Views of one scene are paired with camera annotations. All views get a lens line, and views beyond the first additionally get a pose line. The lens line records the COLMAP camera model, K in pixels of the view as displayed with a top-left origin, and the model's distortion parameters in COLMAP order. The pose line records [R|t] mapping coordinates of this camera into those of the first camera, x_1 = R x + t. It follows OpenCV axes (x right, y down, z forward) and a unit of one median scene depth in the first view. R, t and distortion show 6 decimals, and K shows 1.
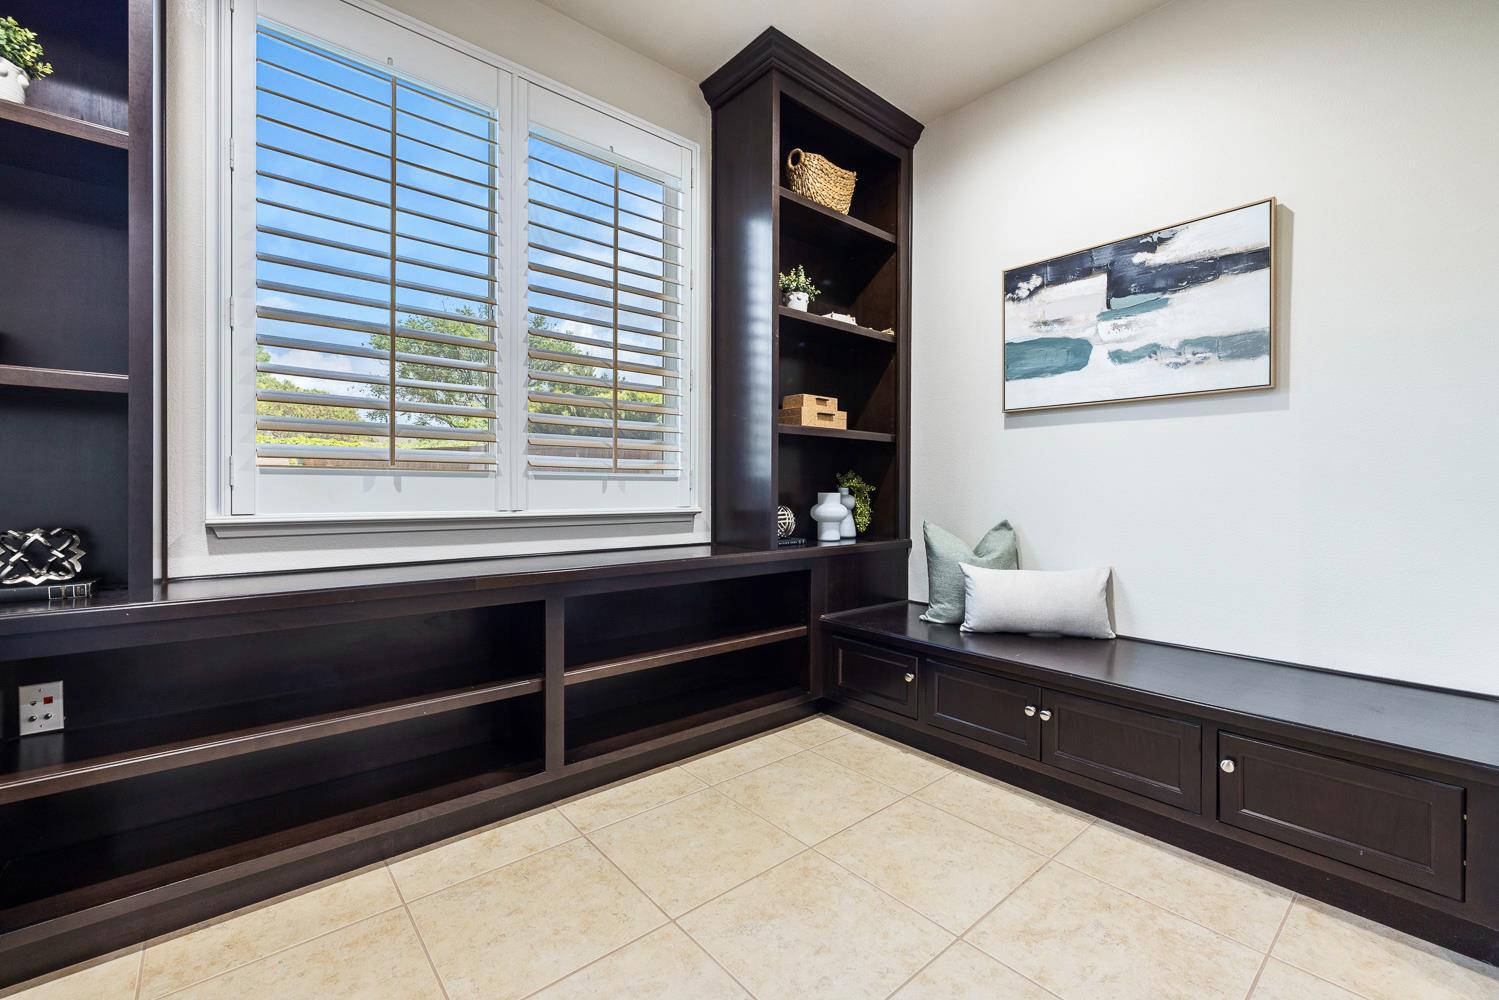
lens RADIAL K [[638.4, 0, 753.2], [0, 638.4, 493.0], [0, 0, 1]] dist [-0.000011, -0.000161]
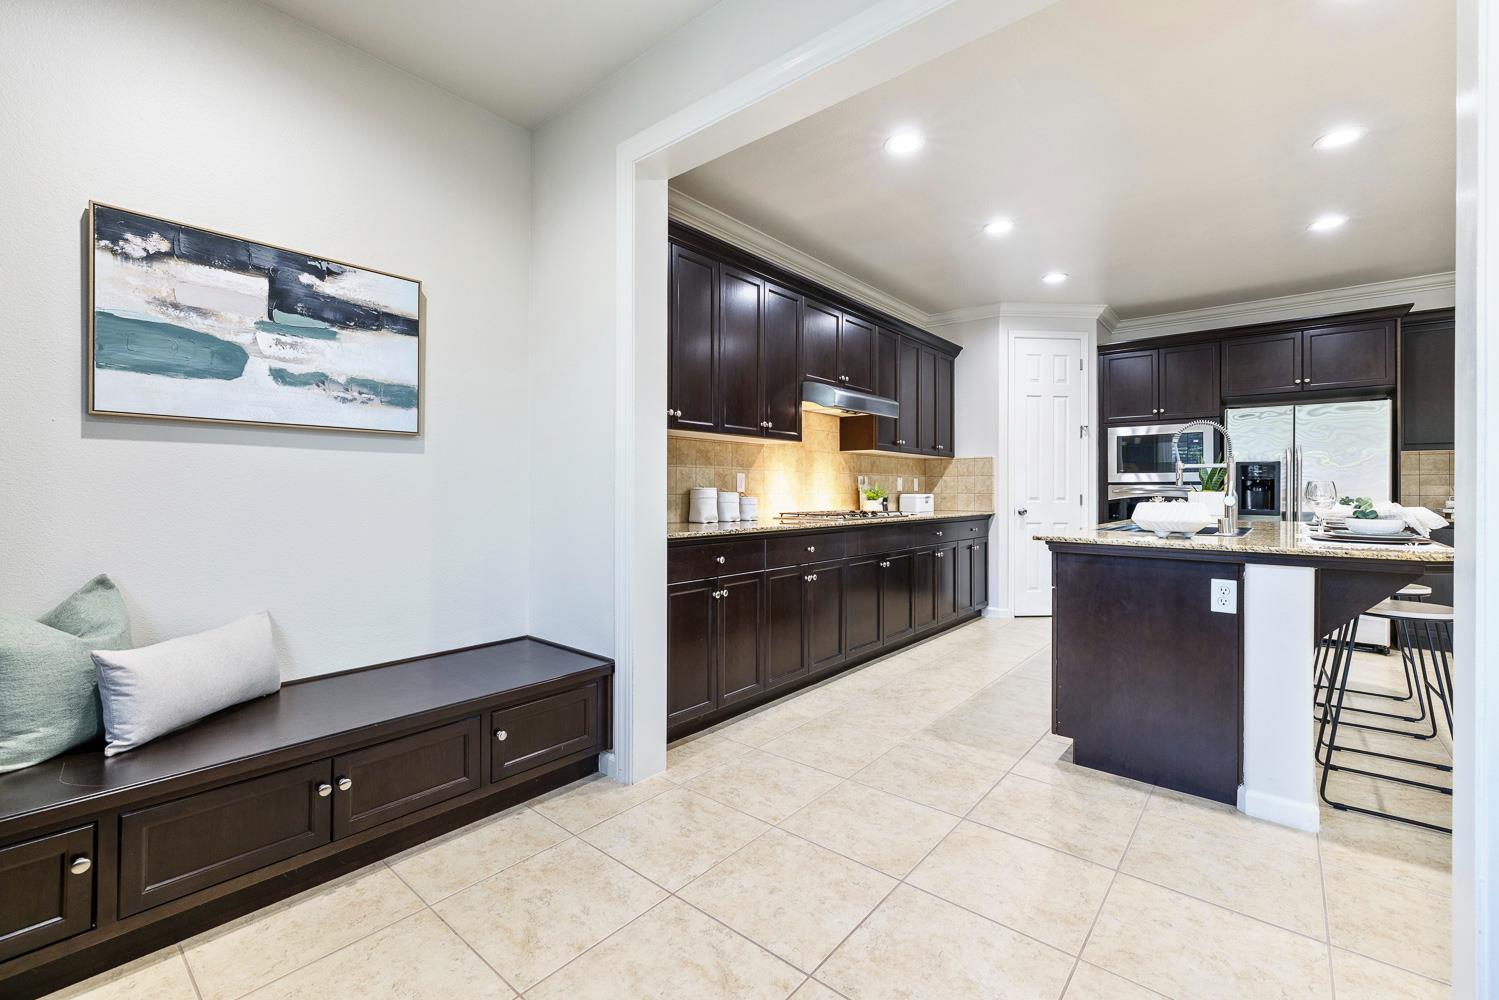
lens RADIAL K [[638.4, 0, 745.7], [0, 638.4, 490.8], [0, 0, 1]] dist [-0.000011, -0.000161]
pose [[-0.166658, -0.005314, 0.986000, -0.446971], [0.003353, 0.999977, 0.005956, -0.056303], [-0.986009, 0.004299, -0.166636, 0.518920]]
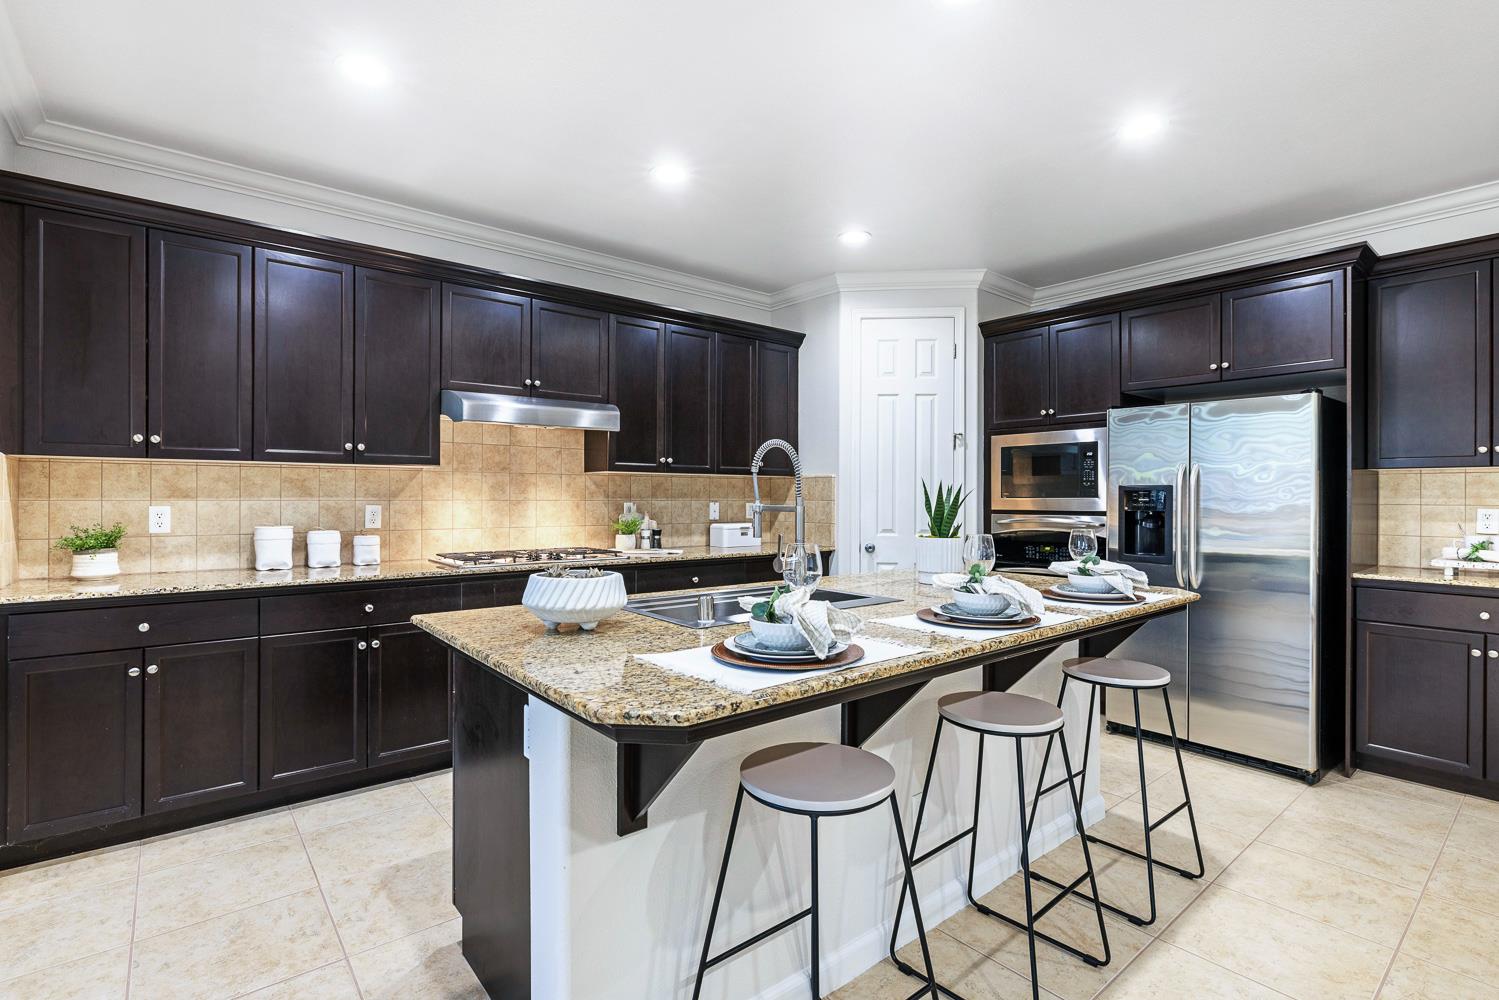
lens RADIAL K [[707.4, 0, 749.1], [0, 707.4, 499.3], [0, 0, 1]] dist [-0.003753, 0.000780]
pose [[0.015428, -0.008584, 0.999844, -0.272053], [0.002921, 0.999959, 0.008540, -0.117764], [-0.999877, 0.002788, 0.015453, -0.606420]]
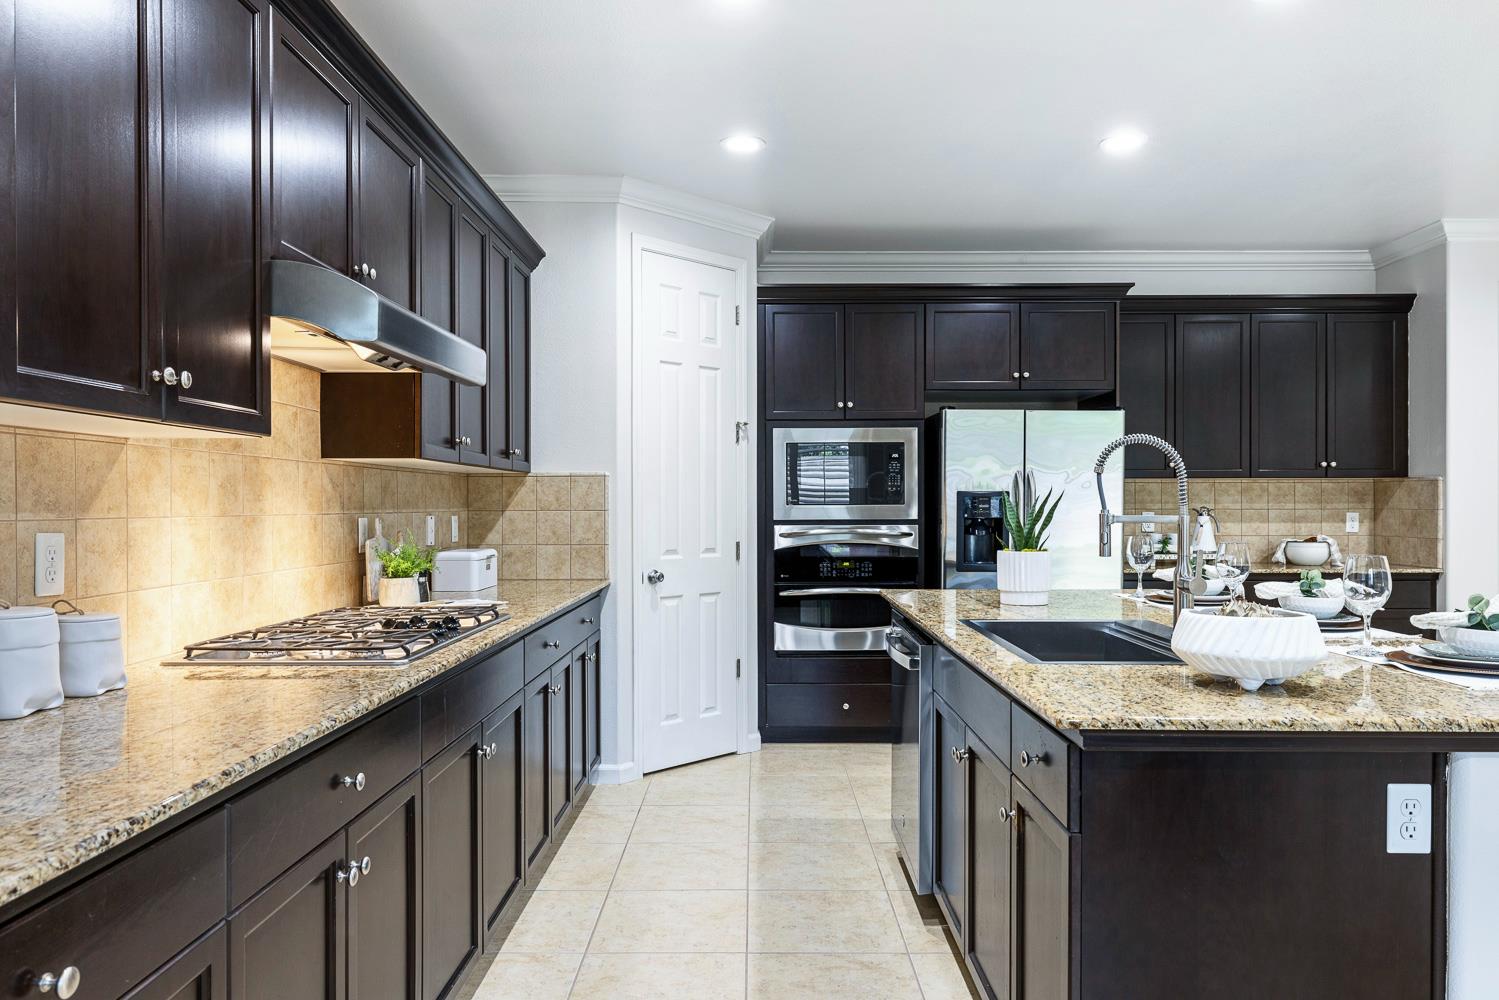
lens RADIAL K [[994.7, 0, 753.6], [0, 994.7, 511.4], [0, 0, 1]] dist [0.000350, -0.000383]
pose [[-0.761502, -0.008303, 0.648110, 0.307166], [0.001849, 0.999886, 0.014982, -0.122506], [-0.648160, 0.012608, -0.761399, 0.487483]]
